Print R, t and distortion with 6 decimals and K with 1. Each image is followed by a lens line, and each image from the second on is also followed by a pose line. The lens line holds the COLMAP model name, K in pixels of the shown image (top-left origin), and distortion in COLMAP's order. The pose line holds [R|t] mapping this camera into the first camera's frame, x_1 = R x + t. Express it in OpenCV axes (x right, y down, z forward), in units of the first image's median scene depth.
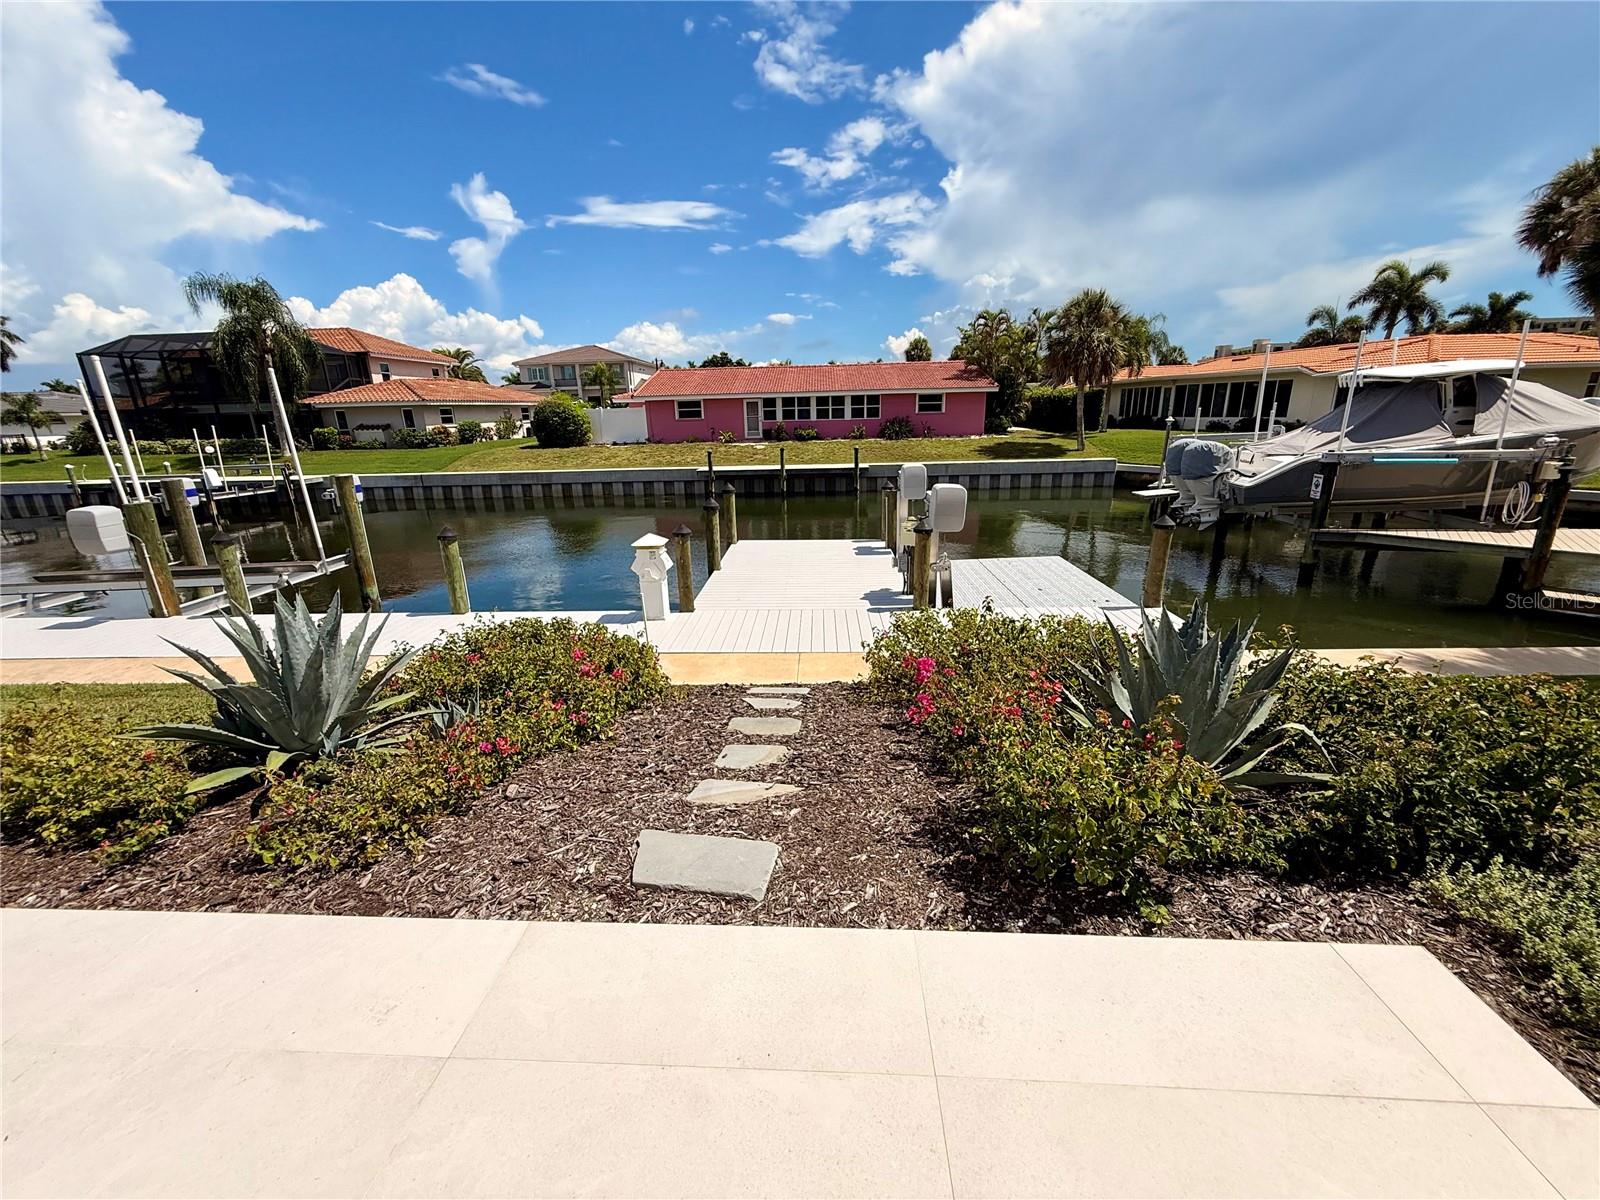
lens RADIAL K [[637.2, 0, 793.5], [0, 637.2, 597.9], [0, 0, 1]] dist [0.001801, -0.000585]
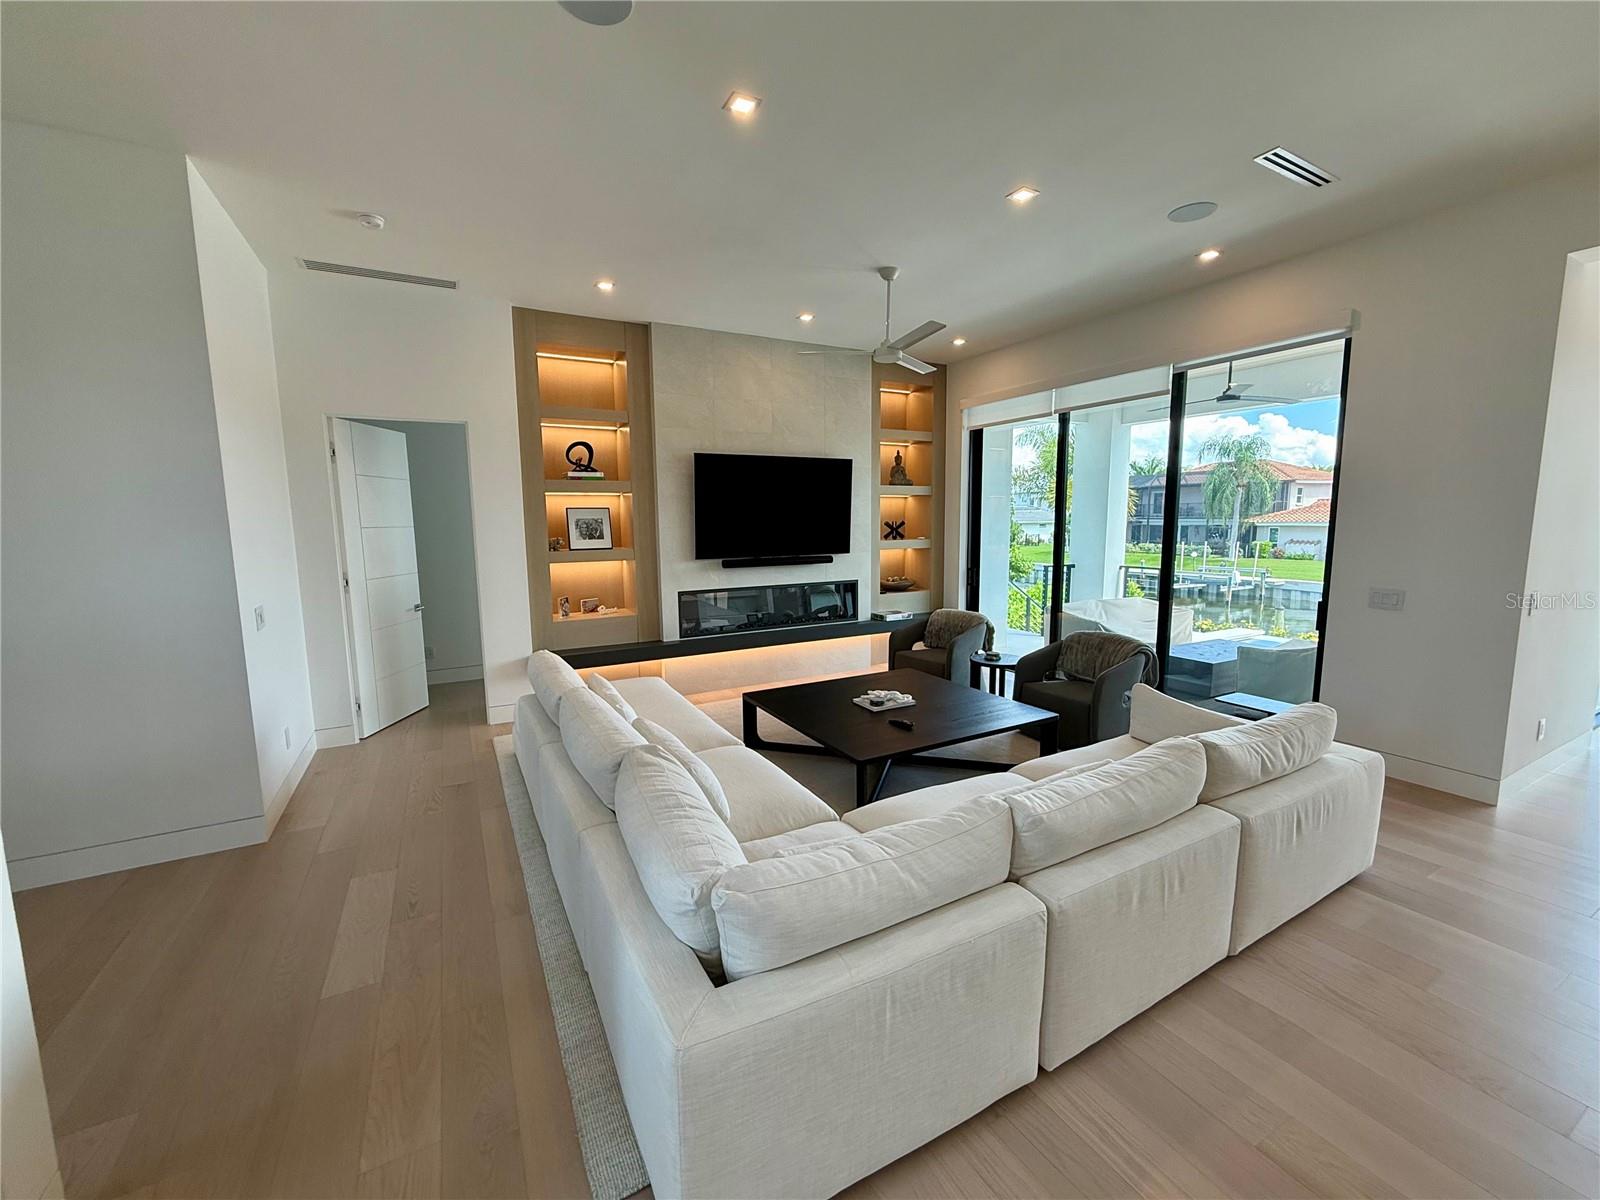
lens RADIAL K [[637.2, 0, 808.5], [0, 637.2, 599.5], [0, 0, 1]] dist [0.001801, -0.000585]
pose [[0.541092, 0.122282, -0.832026, -0.143875], [-0.235414, 0.971841, -0.010266, 0.081054], [0.807341, 0.201425, 0.554642, -0.448115]]
